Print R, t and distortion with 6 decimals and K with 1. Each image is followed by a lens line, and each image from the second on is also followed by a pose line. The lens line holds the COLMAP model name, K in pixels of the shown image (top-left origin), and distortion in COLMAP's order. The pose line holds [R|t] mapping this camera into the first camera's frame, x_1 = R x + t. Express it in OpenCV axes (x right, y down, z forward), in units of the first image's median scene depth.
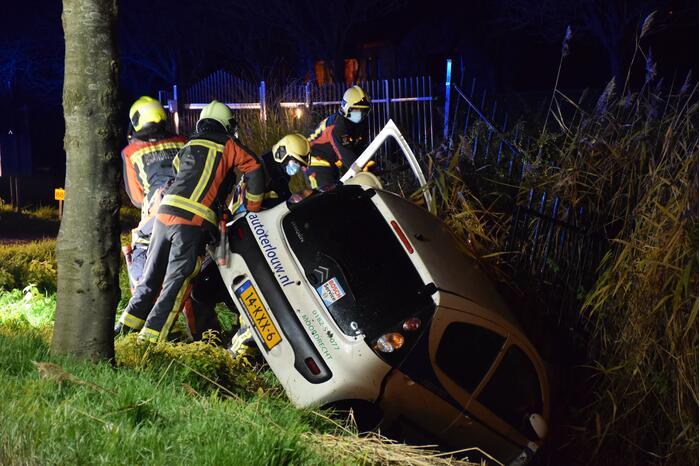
lens RADIAL K [[2190.3, 0, 350.0], [0, 2190.3, 233.0], [0, 0, 1]] dist [1.097697, 0.468585]
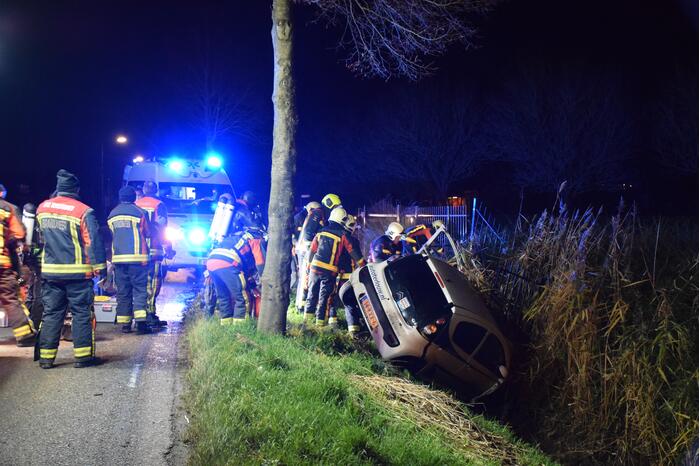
lens RADIAL K [[921.7, 0, 350.0], [0, 921.7, 233.0], [0, 0, 1]] dist [0.198056, 0.019693]
pose [[0.990942, 0.043474, -0.127059, 0.050678], [-0.048264, 0.998226, -0.034868, -0.008187], [0.125318, 0.040684, 0.991282, 0.101951]]
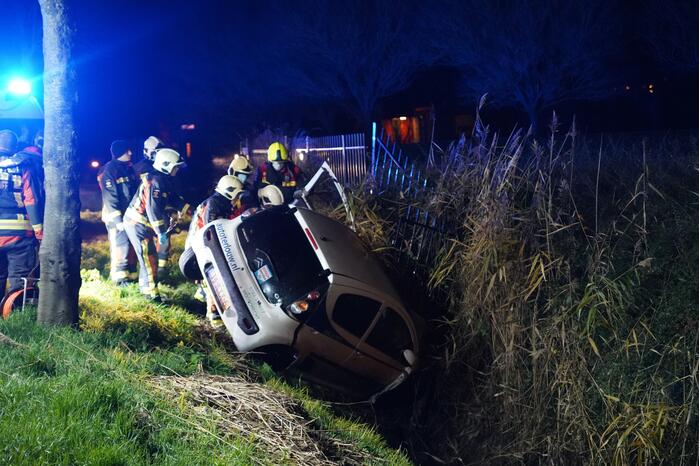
lens RADIAL K [[1304.4, 0, 336.4], [0, 1304.4, 231.5], [0, 0, 1]] dist [0.234662, -0.130378]
pose [[0.996665, -0.006008, -0.081374, 0.118337], [0.006756, 0.999937, 0.008928, -0.011624], [0.081316, -0.009448, 0.996644, 0.082415]]
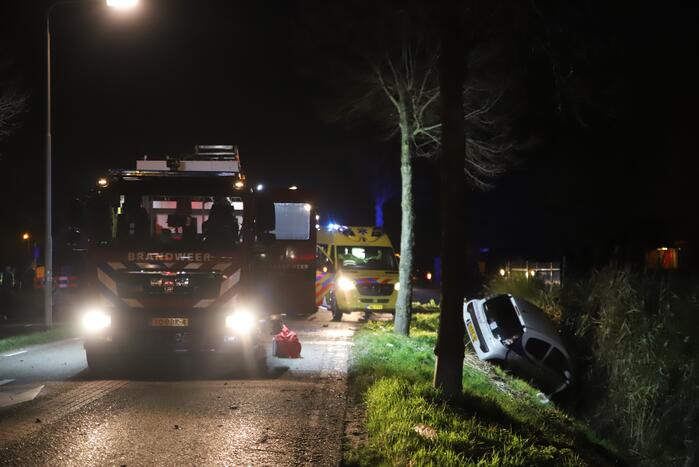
lens RADIAL K [[1239.2, 0, 349.5], [0, 1239.2, 233.5], [0, 0, 1]] dist [0.198961, -0.034335]
pose [[0.950930, 0.021339, -0.308671, 0.361736], [-0.046998, 0.996005, -0.075935, 0.040295], [0.305817, 0.086716, 0.948133, -0.859906]]
